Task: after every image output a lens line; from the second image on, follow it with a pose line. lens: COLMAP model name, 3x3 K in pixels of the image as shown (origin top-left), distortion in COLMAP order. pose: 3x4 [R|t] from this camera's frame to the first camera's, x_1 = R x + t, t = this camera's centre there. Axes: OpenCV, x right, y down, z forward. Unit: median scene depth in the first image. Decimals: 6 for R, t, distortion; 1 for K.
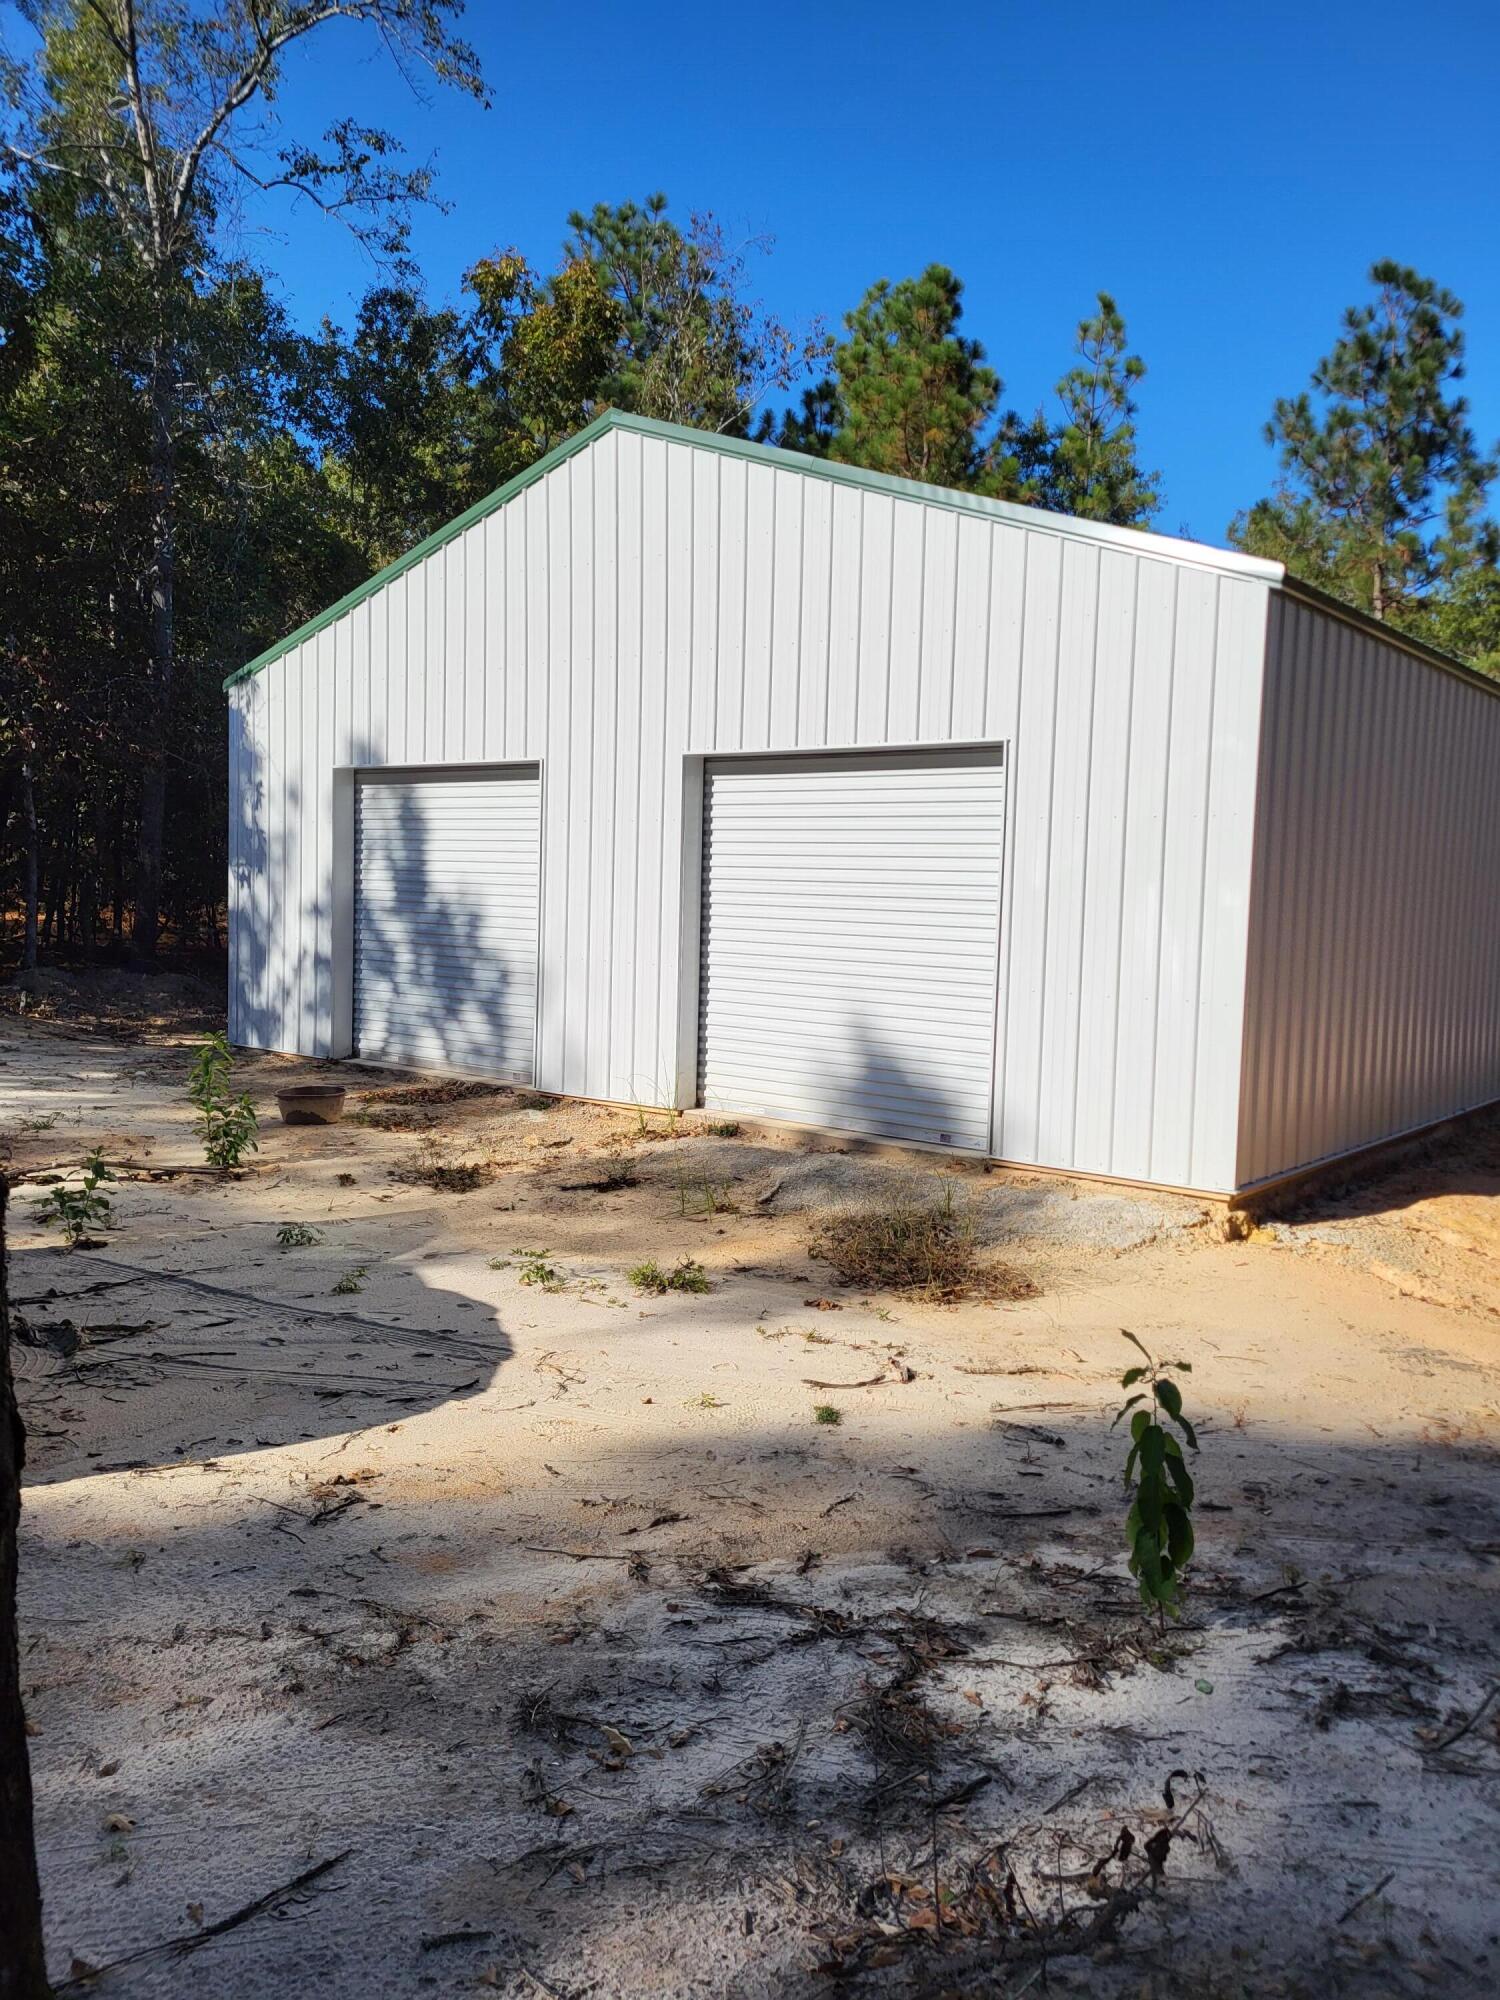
lens RADIAL K [[1511.4, 0, 753.4], [0, 1511.4, 986.9], [0, 0, 1]] dist [0.058475, -0.046233]
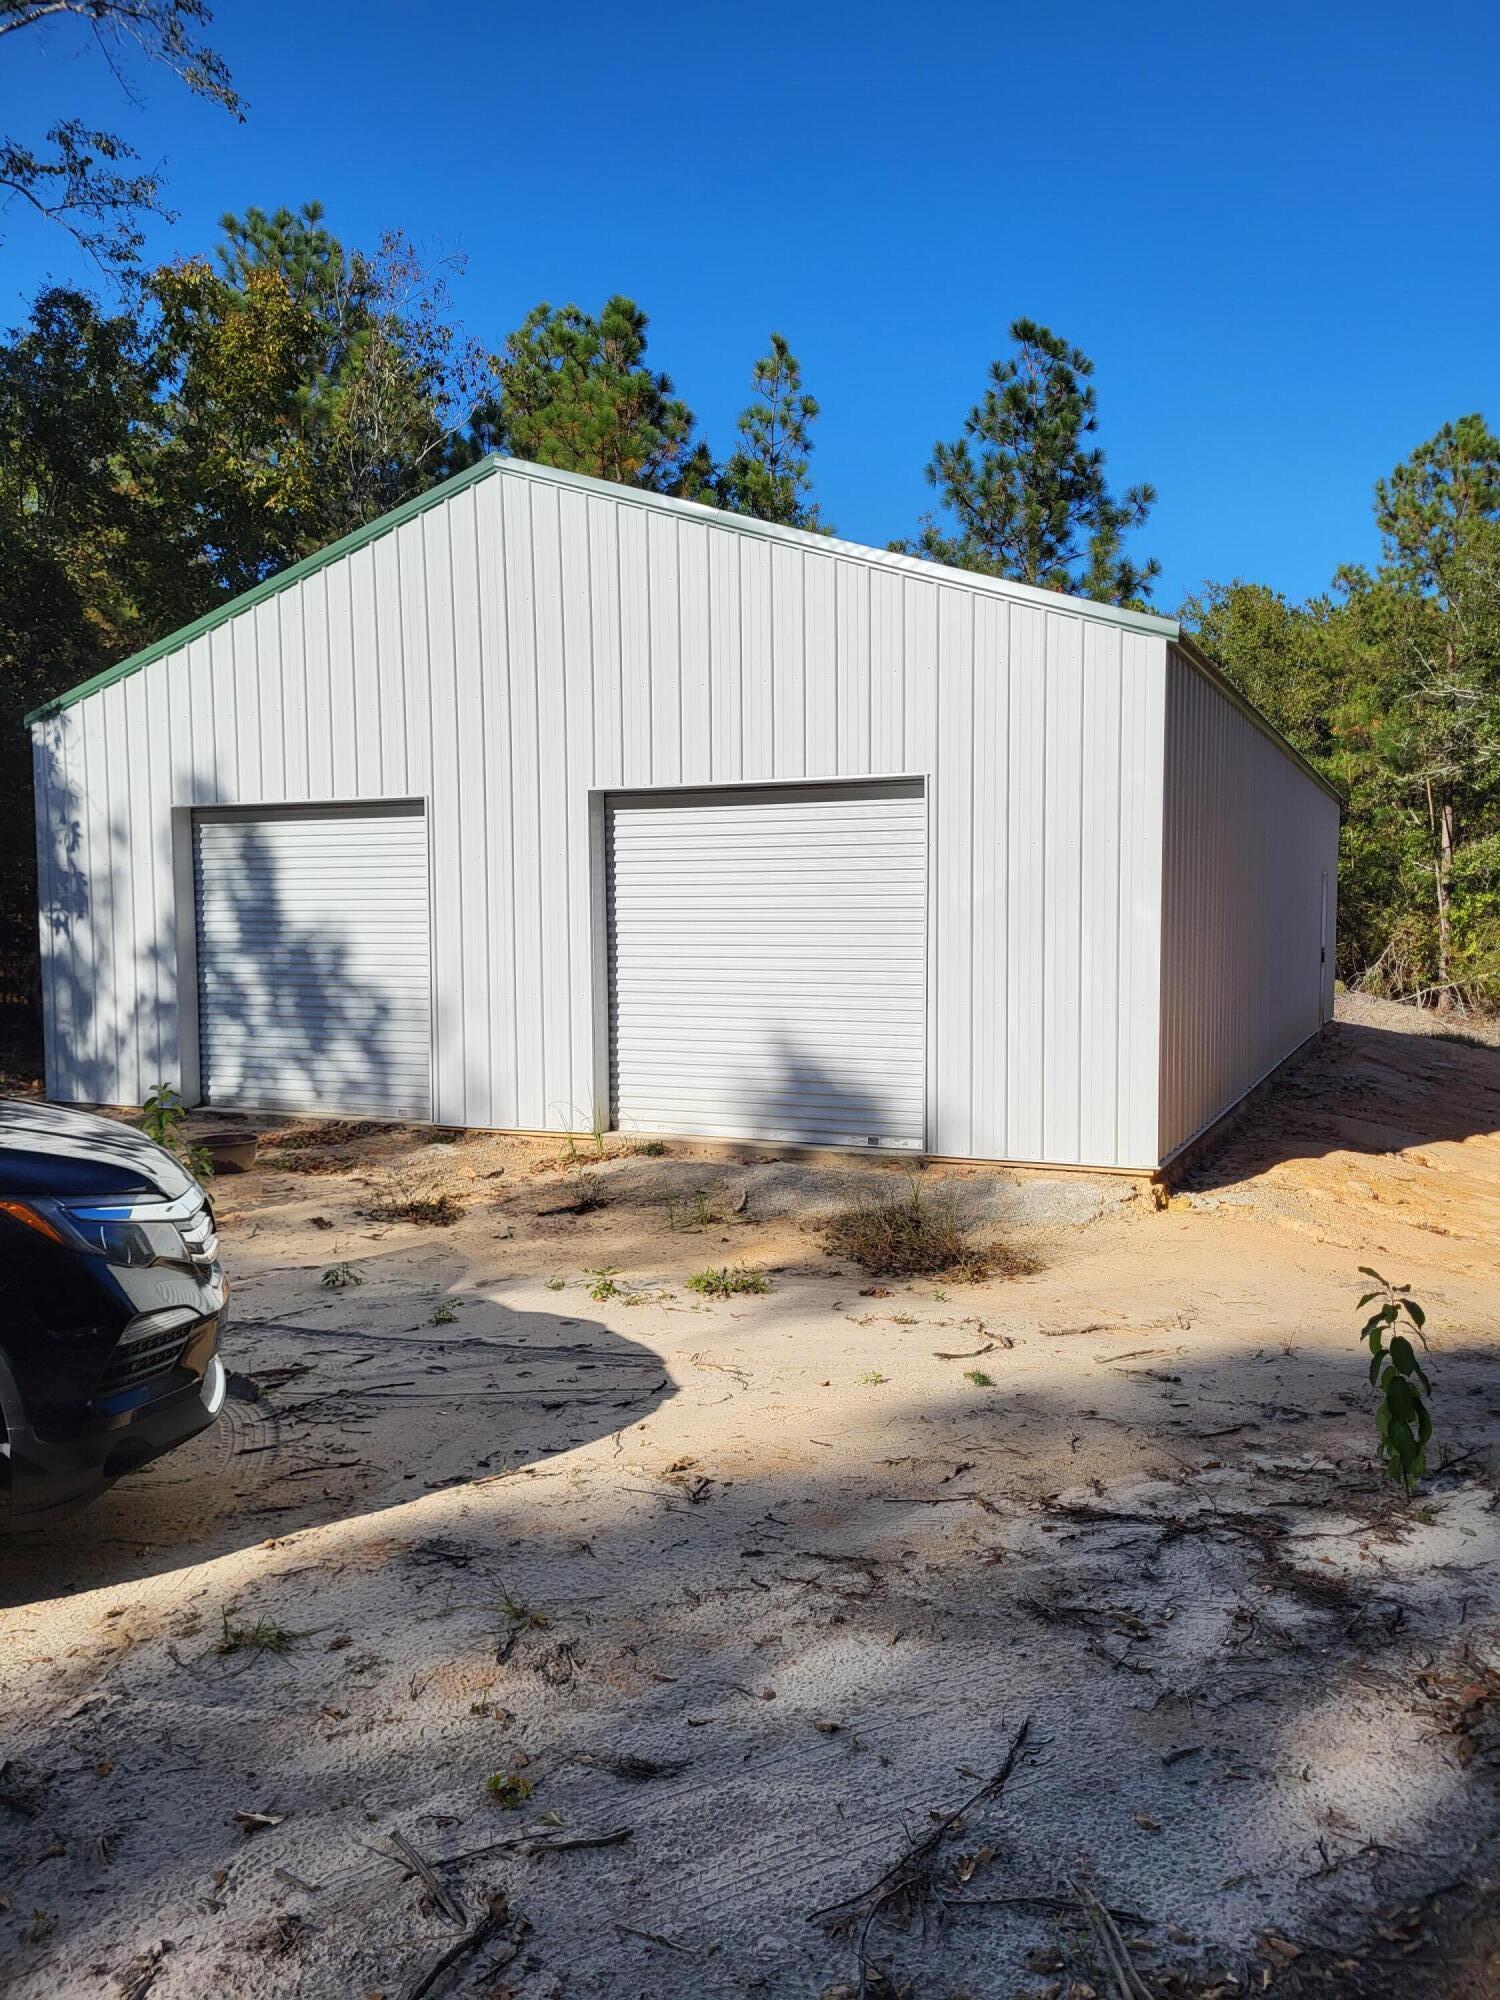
lens RADIAL K [[1520.2, 0, 753.0], [0, 1520.2, 1008.1], [0, 0, 1]] dist [0.048666, -0.038879]
pose [[0.971279, -0.048829, 0.232878, -0.184376], [0.048753, 0.998792, 0.006083, -0.005337], [-0.232894, 0.005445, 0.972487, -0.036559]]
